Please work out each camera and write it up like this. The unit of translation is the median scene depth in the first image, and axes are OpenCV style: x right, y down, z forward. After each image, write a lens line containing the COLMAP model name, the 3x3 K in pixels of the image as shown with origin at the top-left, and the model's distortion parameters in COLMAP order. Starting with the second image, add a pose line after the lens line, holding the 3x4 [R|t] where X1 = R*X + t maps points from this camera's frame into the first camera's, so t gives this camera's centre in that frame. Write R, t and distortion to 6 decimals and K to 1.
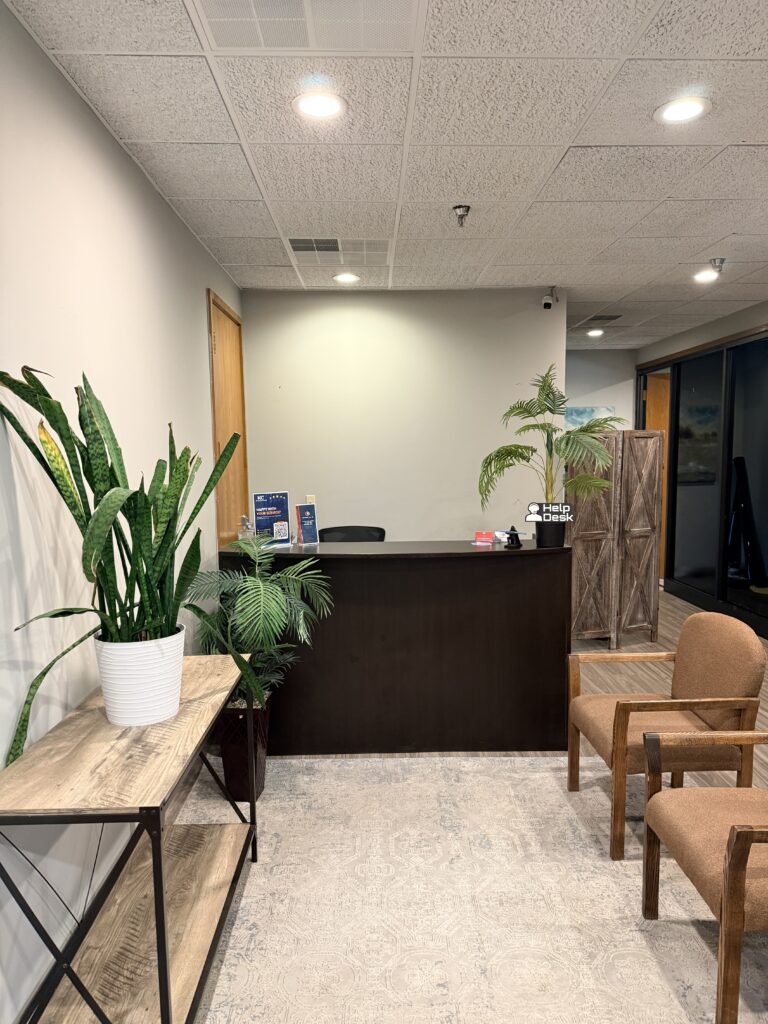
lens RADIAL K [[718.2, 0, 385.8], [0, 718.2, 514.0], [0, 0, 1]] dist [-0.001465, -0.001076]
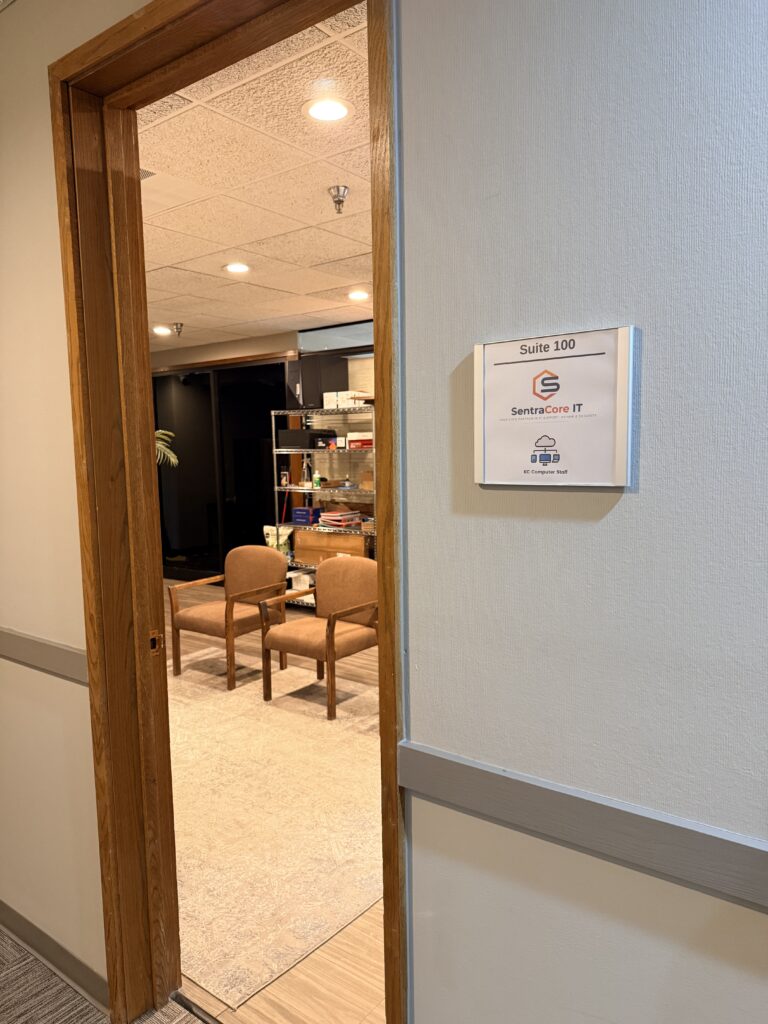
lens RADIAL K [[724.5, 0, 384.0], [0, 724.5, 512.0], [0, 0, 1]] dist [0.111625, -0.160485]
pose [[0.623510, -0.086915, 0.776969, -0.883734], [0.085499, 0.995421, 0.042739, 0.018397], [-0.777126, 0.039782, 0.628087, -0.451709]]
